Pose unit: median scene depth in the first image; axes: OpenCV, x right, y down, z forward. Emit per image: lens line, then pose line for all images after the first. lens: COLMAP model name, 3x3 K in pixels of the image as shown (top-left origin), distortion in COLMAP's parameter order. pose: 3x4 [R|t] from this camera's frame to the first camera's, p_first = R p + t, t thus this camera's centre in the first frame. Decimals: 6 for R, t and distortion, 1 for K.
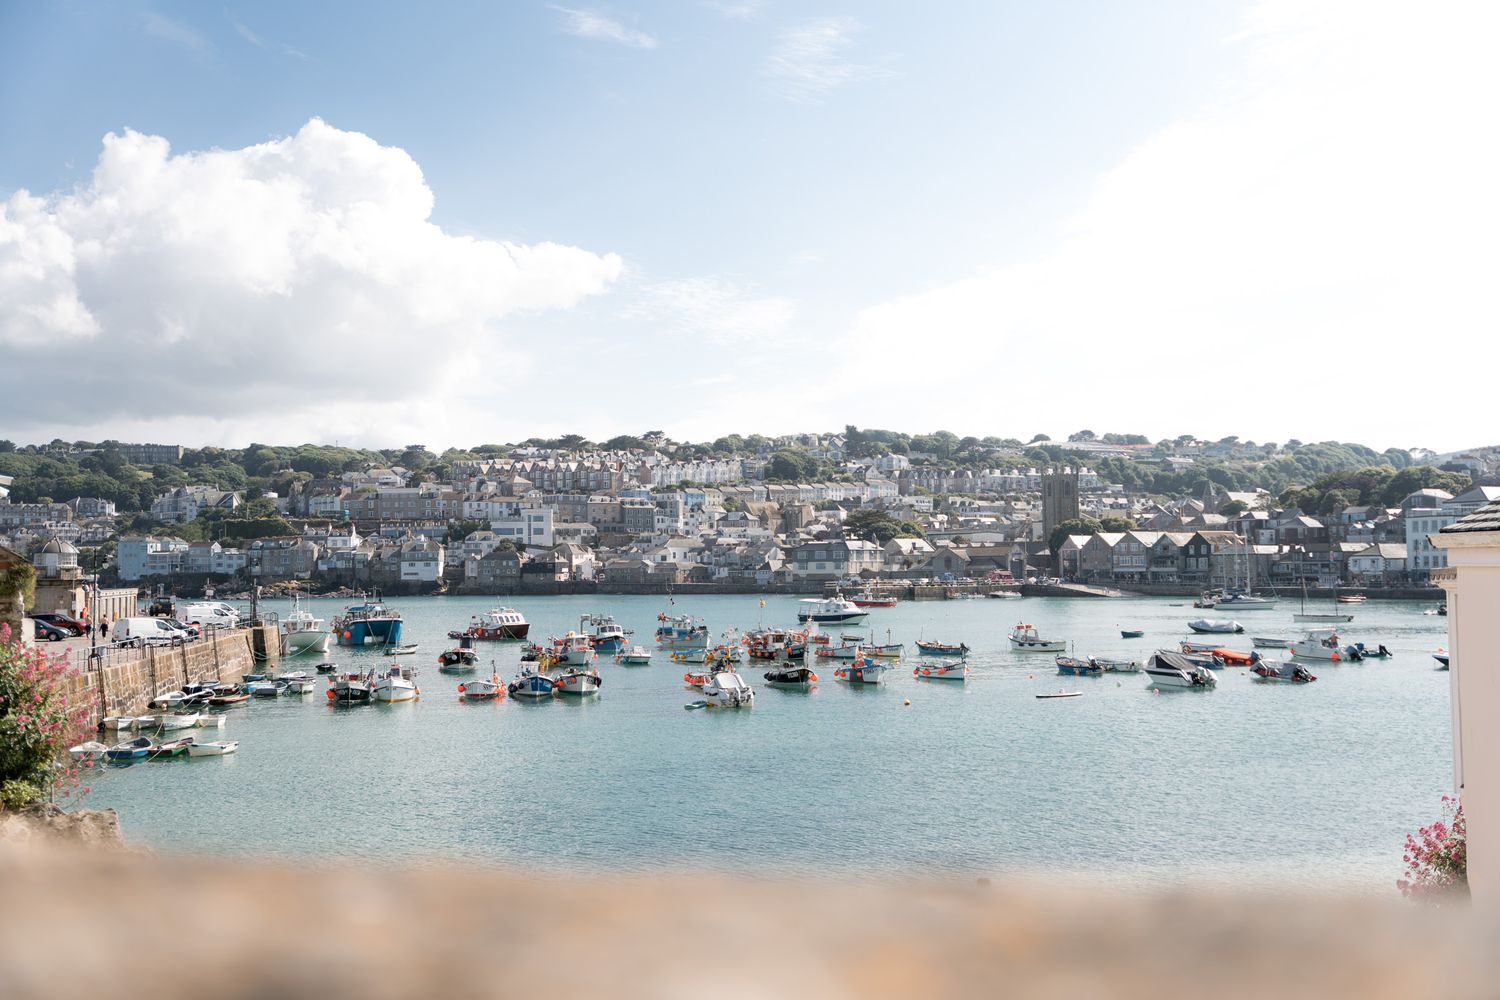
lens RADIAL K [[1559.5, 0, 747.4], [0, 1559.5, 500.8], [0, 0, 1]] dist [-0.002906, 0.000000]
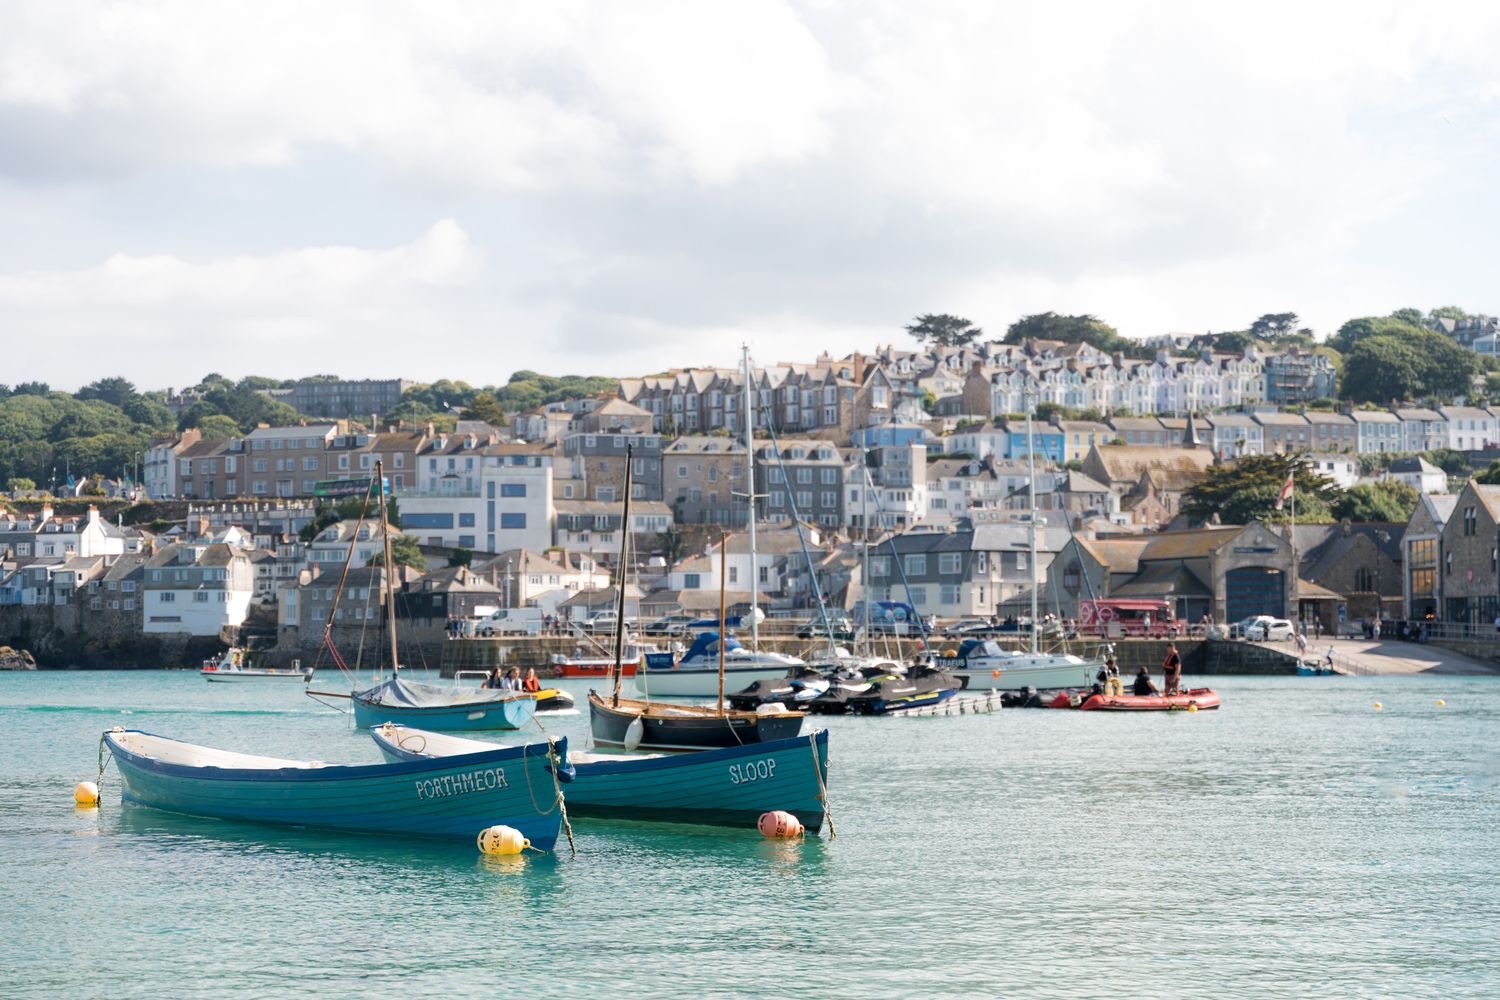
lens RADIAL K [[3109.4, 0, 754.9], [0, 3109.4, 504.8], [0, 0, 1]] dist [0.113692, 0.000000]
pose [[0.927381, -0.008709, -0.374017, 0.249366], [0.008006, 0.999962, -0.003435, 0.019723], [0.374033, 0.000191, 0.927415, 0.266766]]
